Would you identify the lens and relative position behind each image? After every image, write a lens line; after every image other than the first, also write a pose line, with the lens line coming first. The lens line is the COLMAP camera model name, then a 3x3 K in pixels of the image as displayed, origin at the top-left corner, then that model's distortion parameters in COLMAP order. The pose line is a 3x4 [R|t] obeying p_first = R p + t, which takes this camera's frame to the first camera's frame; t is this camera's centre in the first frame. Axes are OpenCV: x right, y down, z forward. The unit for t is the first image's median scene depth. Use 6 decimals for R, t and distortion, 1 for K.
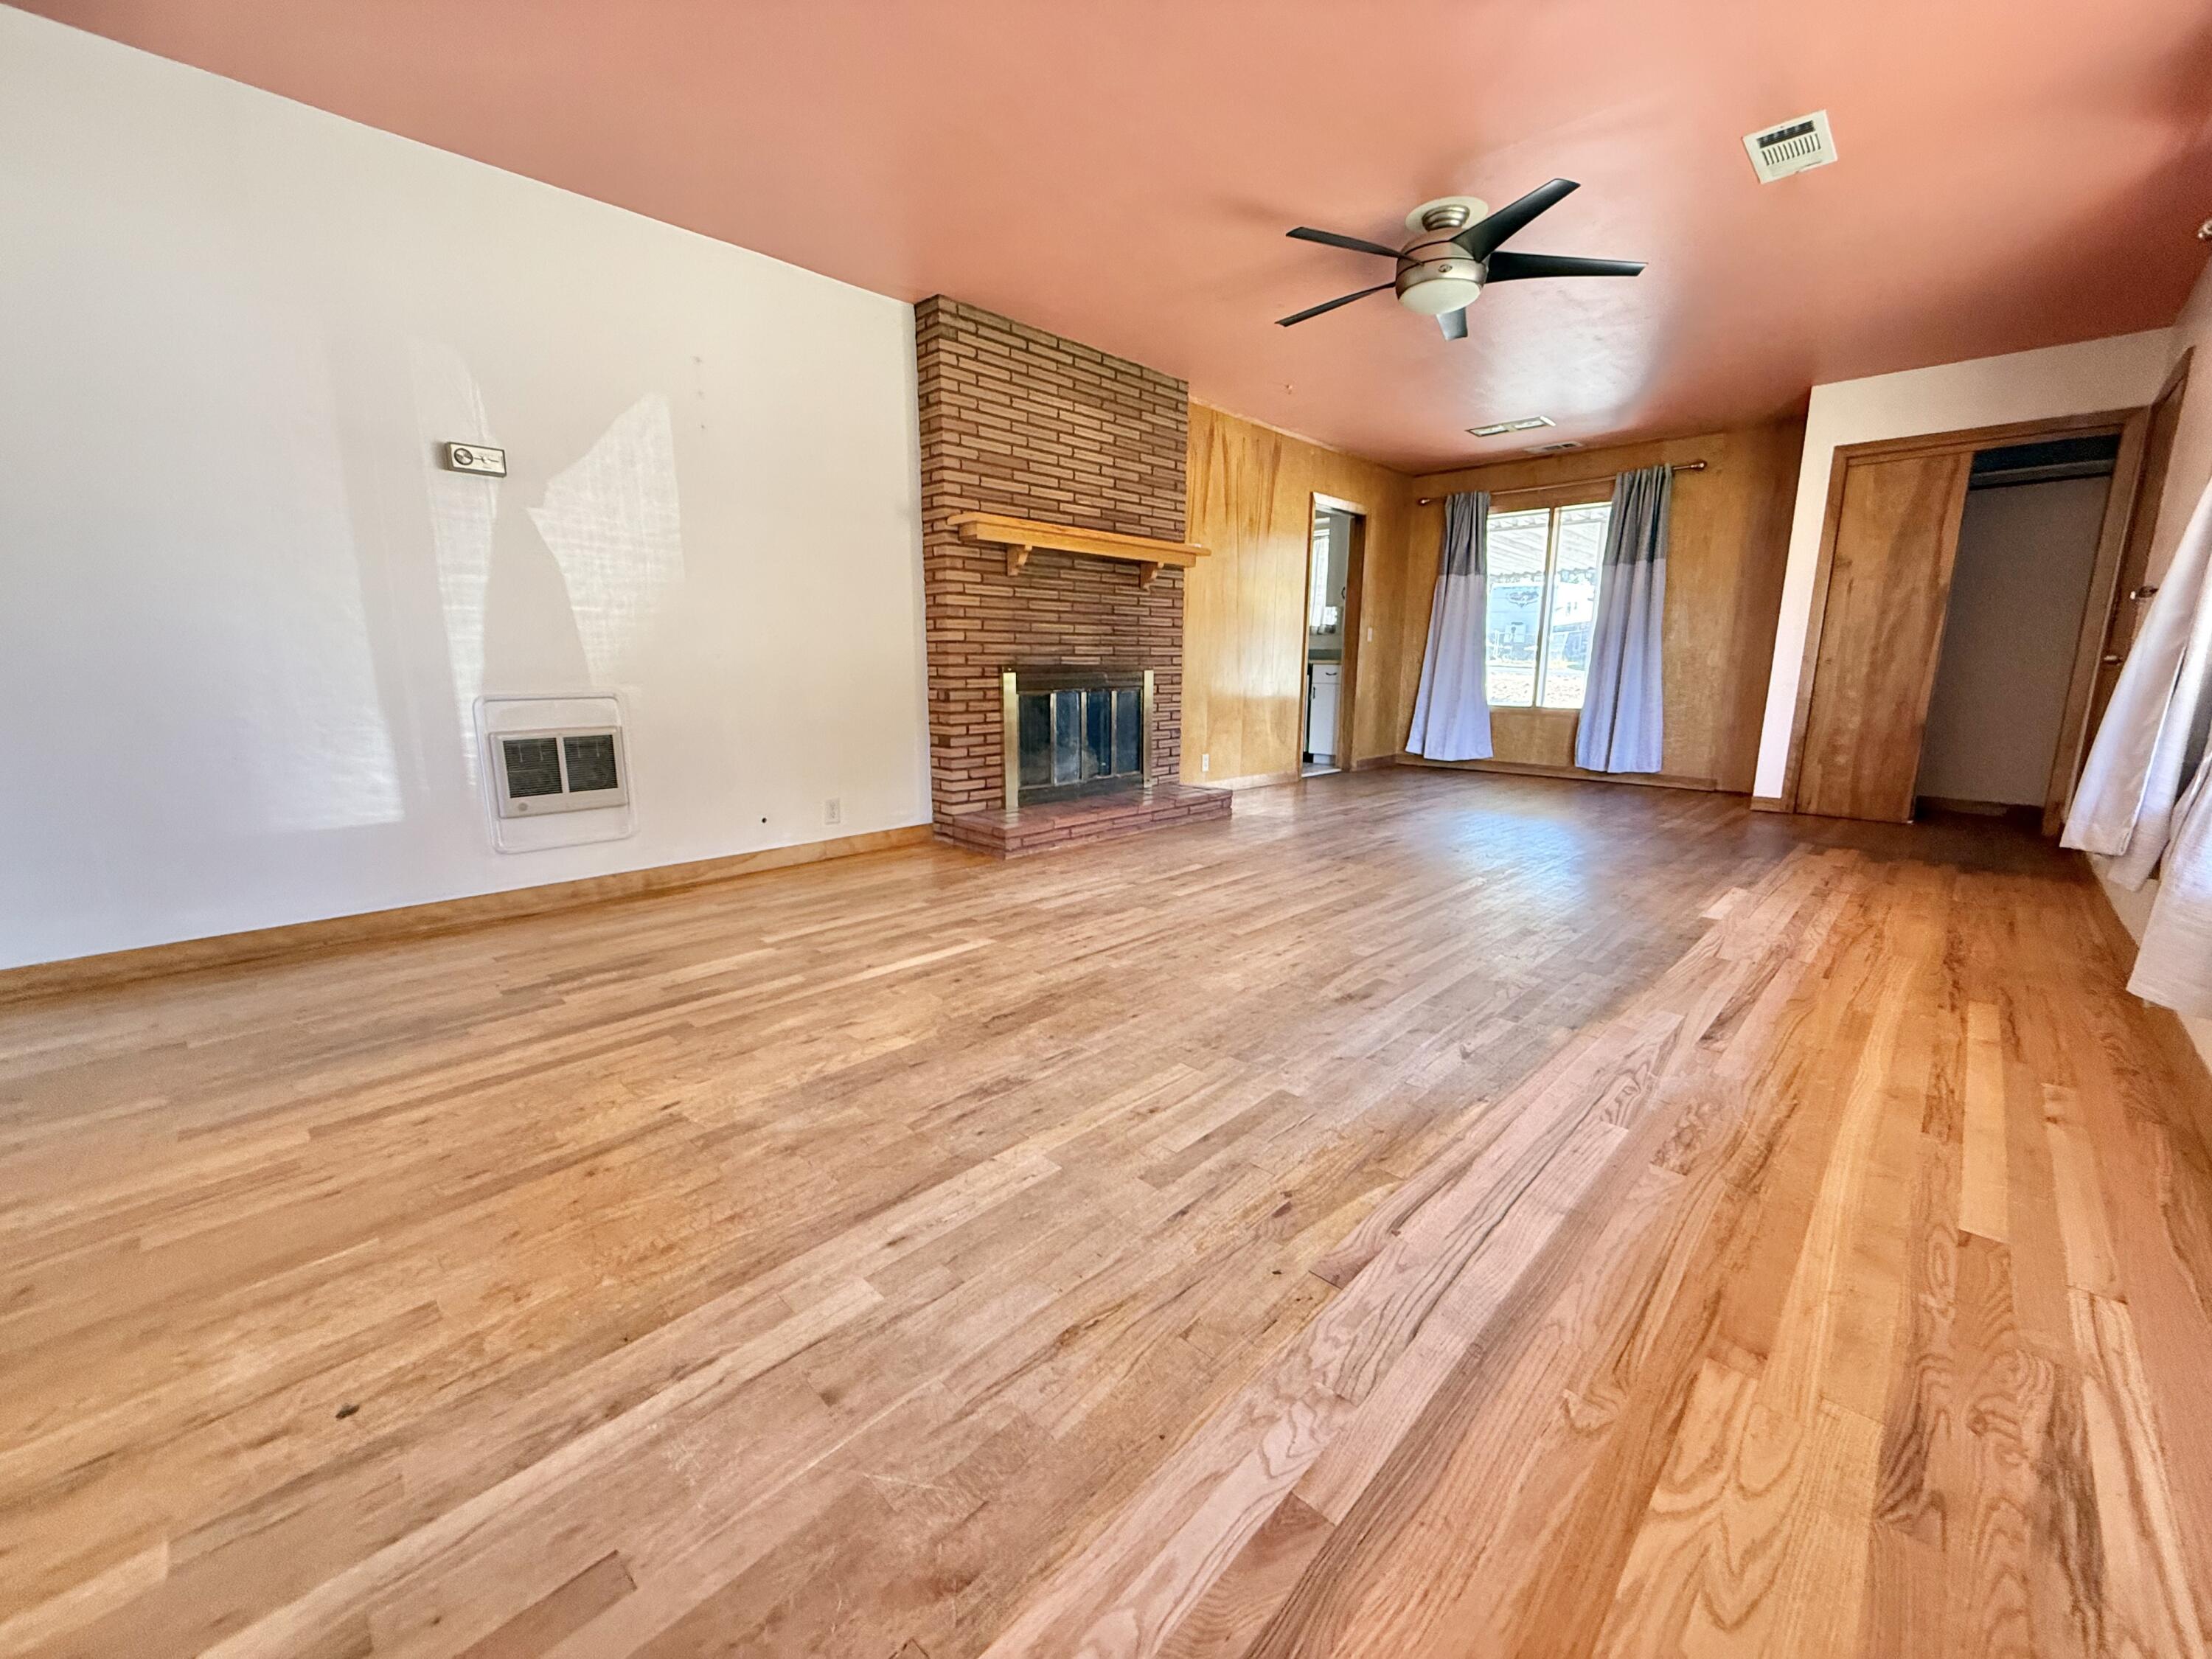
lens RADIAL K [[884.1, 0, 1102.0], [0, 884.1, 815.6], [0, 0, 1]] dist [-0.000559, 0.000066]
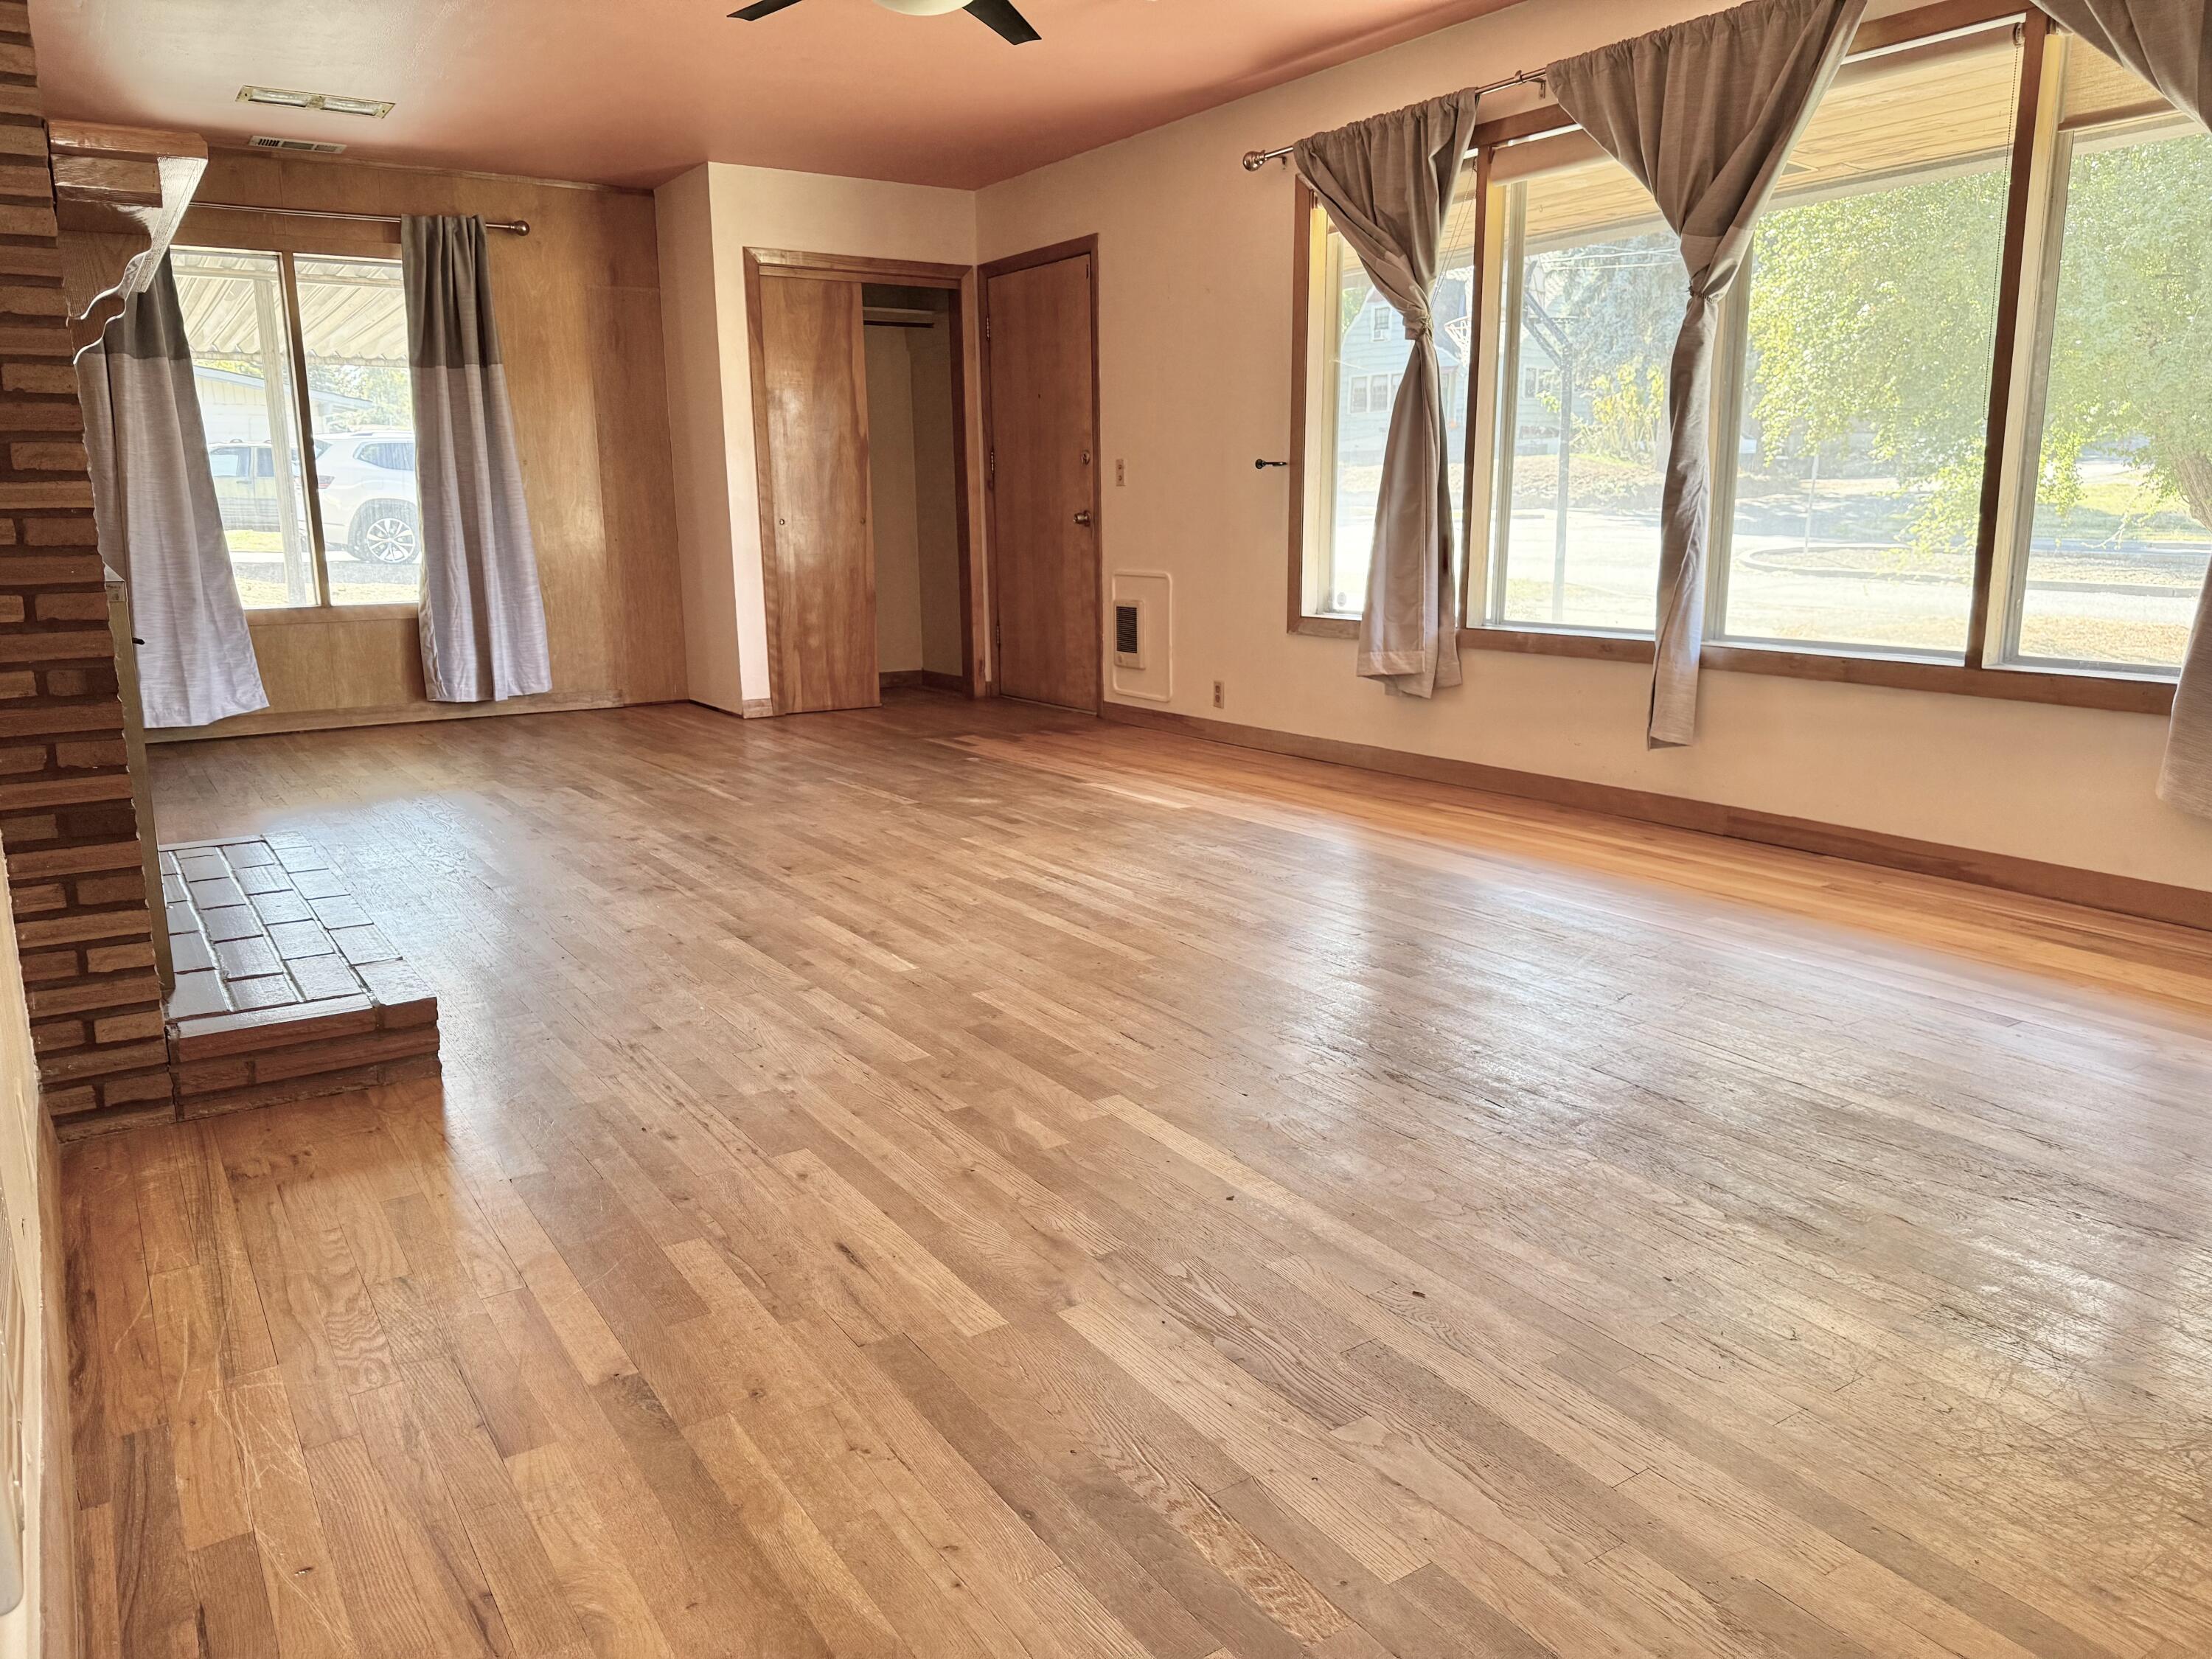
lens RADIAL K [[1540.7, 0, 1103.8], [0, 1540.7, 841.3], [0, 0, 1]] dist [0.019330, -0.006709]
pose [[0.208096, -0.215670, 0.954035, -0.632183], [0.180130, 0.967155, 0.179346, -0.111151], [-0.961379, 0.134529, 0.240110, 0.508118]]
